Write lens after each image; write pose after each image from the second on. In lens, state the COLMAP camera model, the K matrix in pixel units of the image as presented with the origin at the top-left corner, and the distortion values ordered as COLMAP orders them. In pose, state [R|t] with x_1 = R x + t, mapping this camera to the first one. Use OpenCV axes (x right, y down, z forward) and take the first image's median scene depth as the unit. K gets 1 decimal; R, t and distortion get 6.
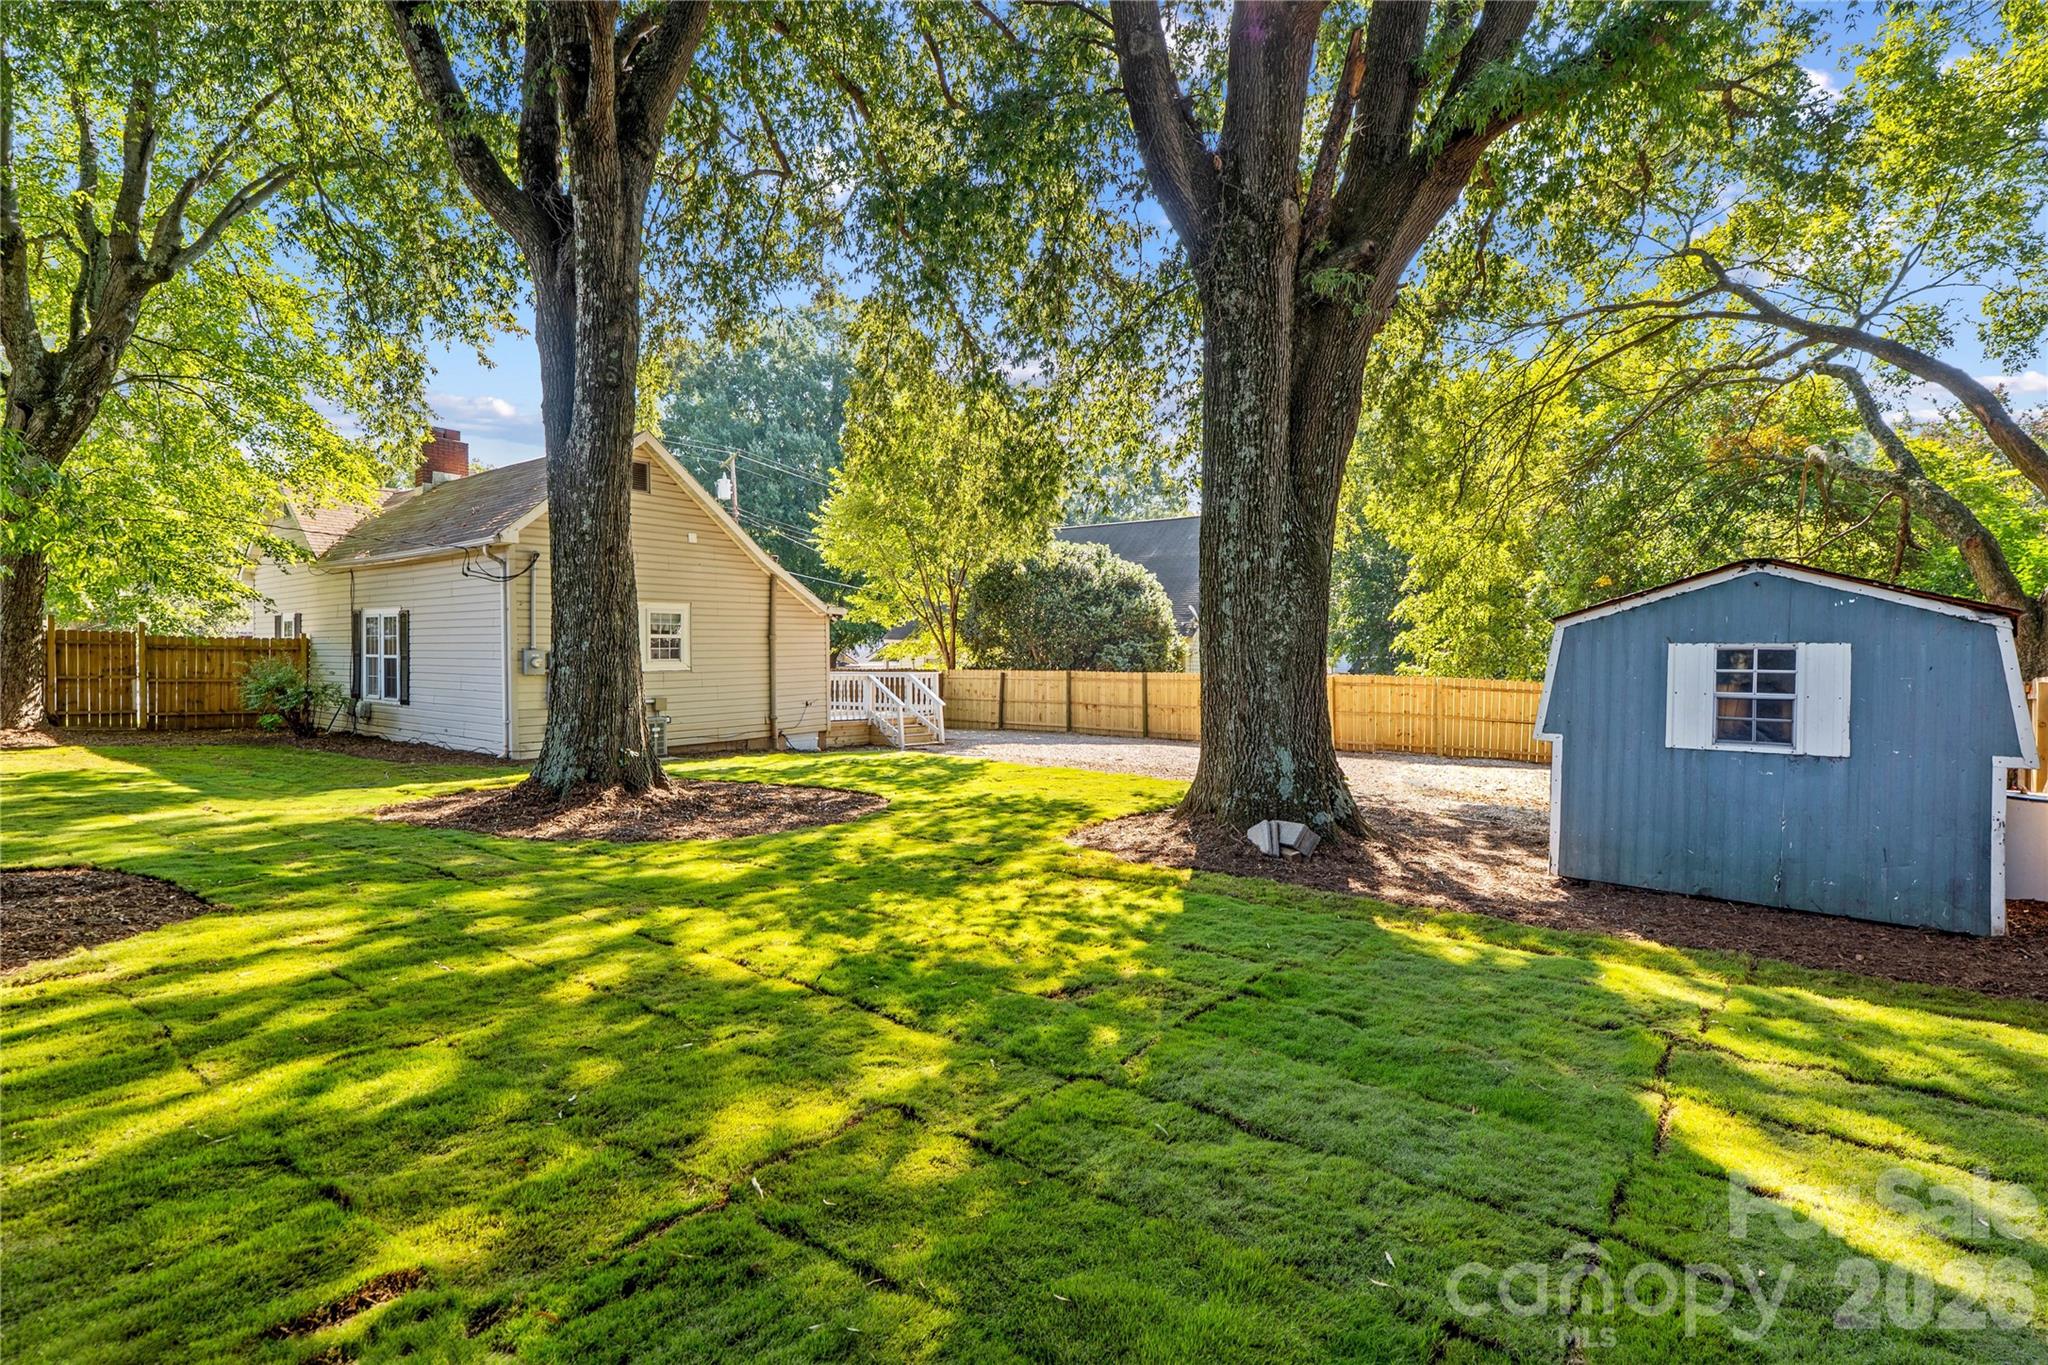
lens RADIAL K [[999.8, 0, 1024.0], [0, 999.8, 682.5], [0, 0, 1]] dist [0.000345, -0.000159]
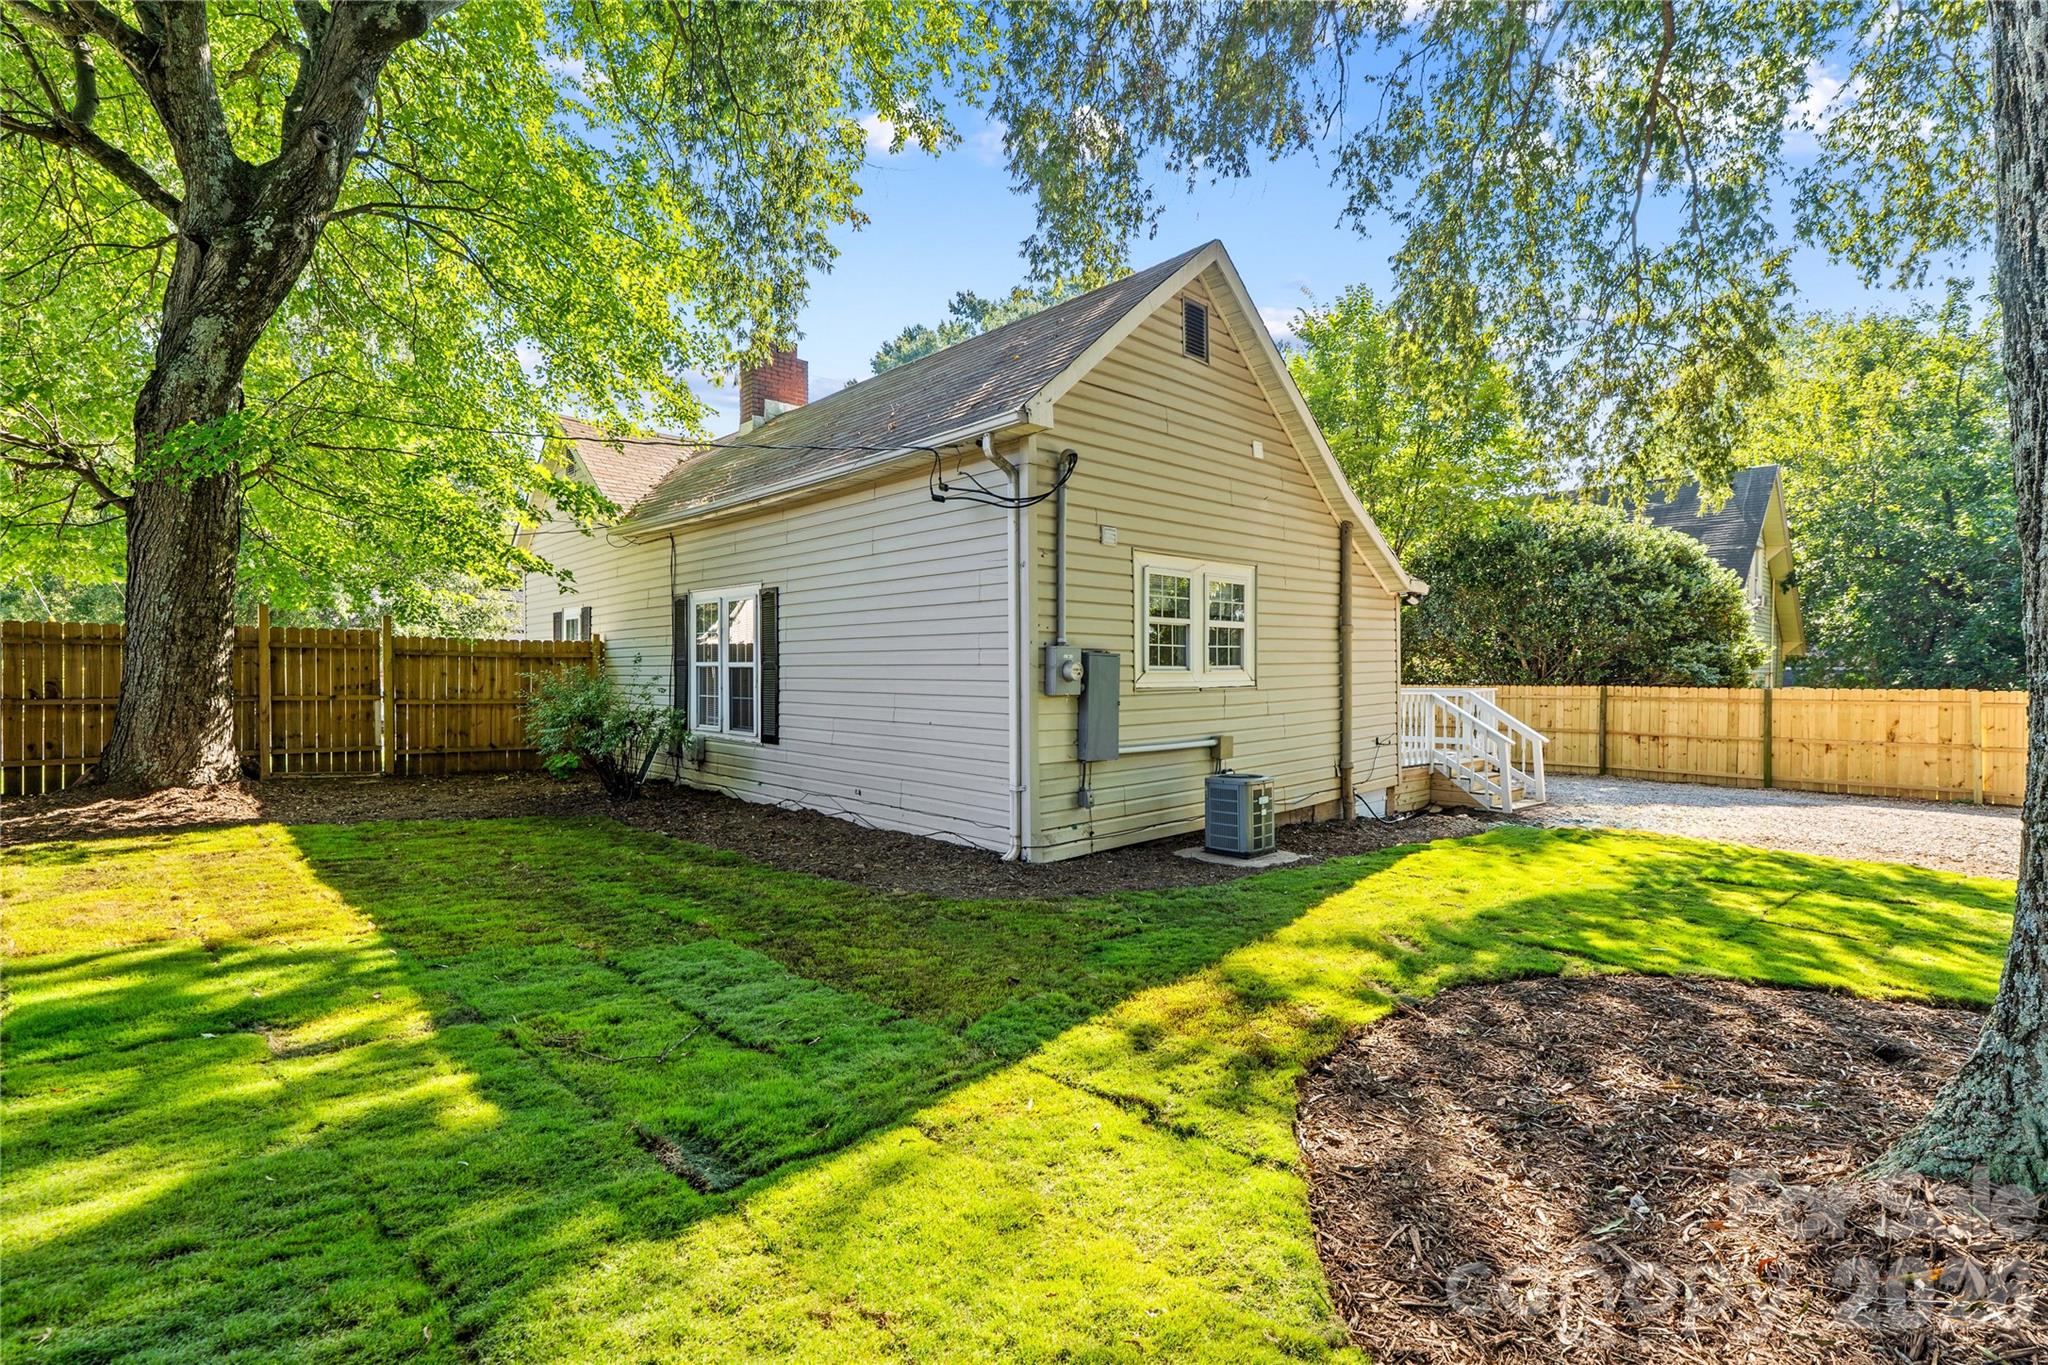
lens RADIAL K [[946.2, 0, 1019.1], [0, 946.2, 700.0], [0, 0, 1]] dist [0.001502, 0.000196]
pose [[0.988852, 0.000825, -0.148899, -0.363831], [-0.000411, 0.999996, 0.002814, -0.005563], [0.148901, -0.002721, 0.988848, 0.430027]]
